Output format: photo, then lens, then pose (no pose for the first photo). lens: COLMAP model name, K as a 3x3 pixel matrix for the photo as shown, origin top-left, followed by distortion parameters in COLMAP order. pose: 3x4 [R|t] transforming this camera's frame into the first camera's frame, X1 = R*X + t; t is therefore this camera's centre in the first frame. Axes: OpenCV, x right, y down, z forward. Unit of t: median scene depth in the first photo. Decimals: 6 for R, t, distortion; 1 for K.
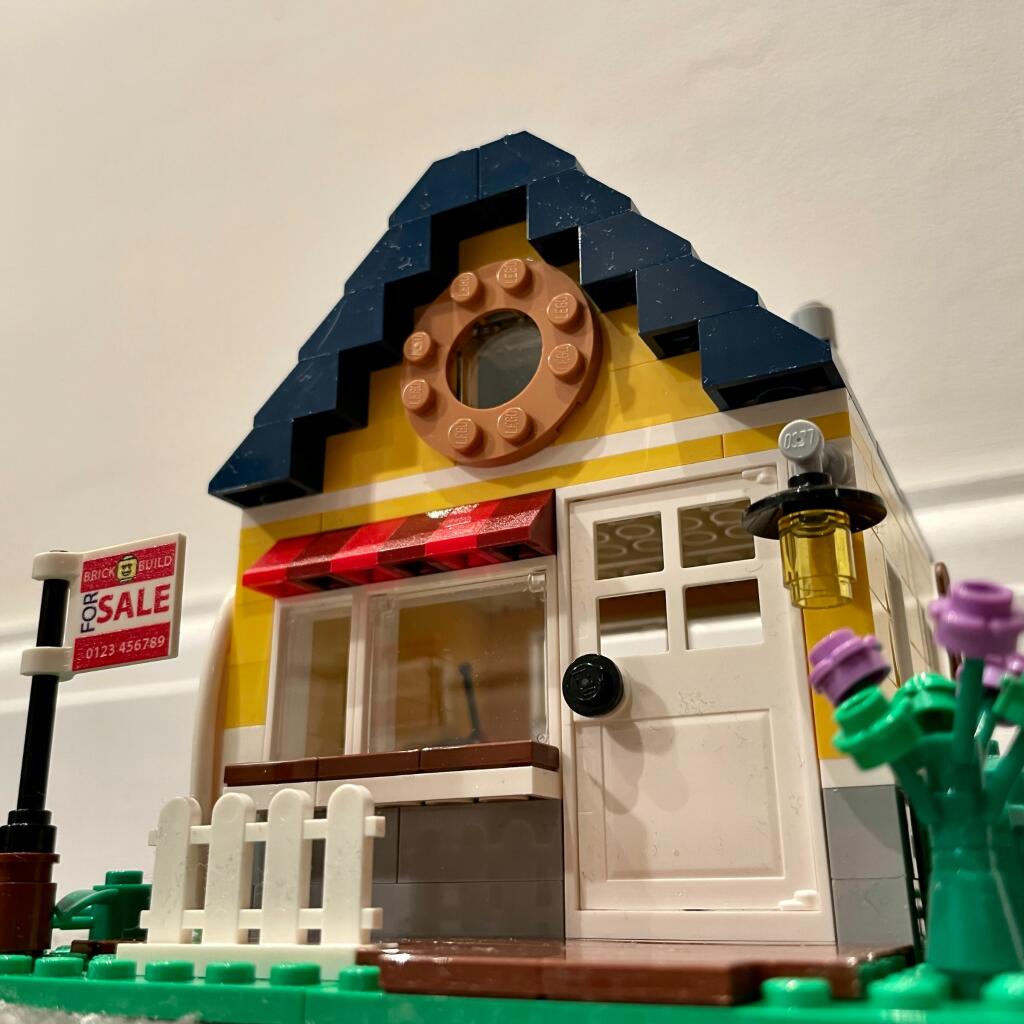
lens RADIAL K [[1070.4, 0, 512.0], [0, 1070.4, 512.0], [0, 0, 1]] dist [0.105272, -0.014423]
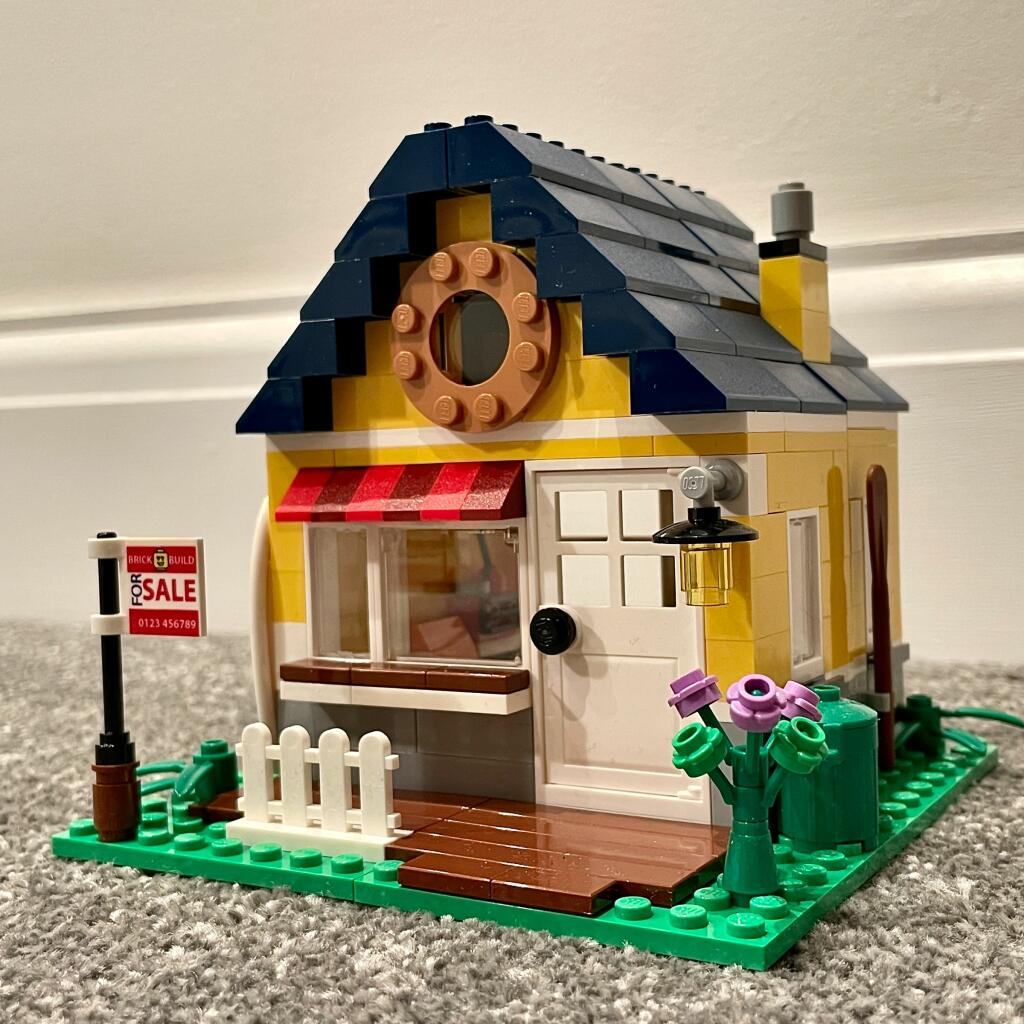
lens RADIAL K [[1414.1, 0, 512.0], [0, 1414.1, 512.0], [0, 0, 1]] dist [0.305324, 0.019083]
pose [[0.997467, -0.026429, -0.066038, 0.125456], [0.048913, 0.928915, 0.367048, -0.531692], [0.051643, -0.369348, 0.927855, -0.484638]]
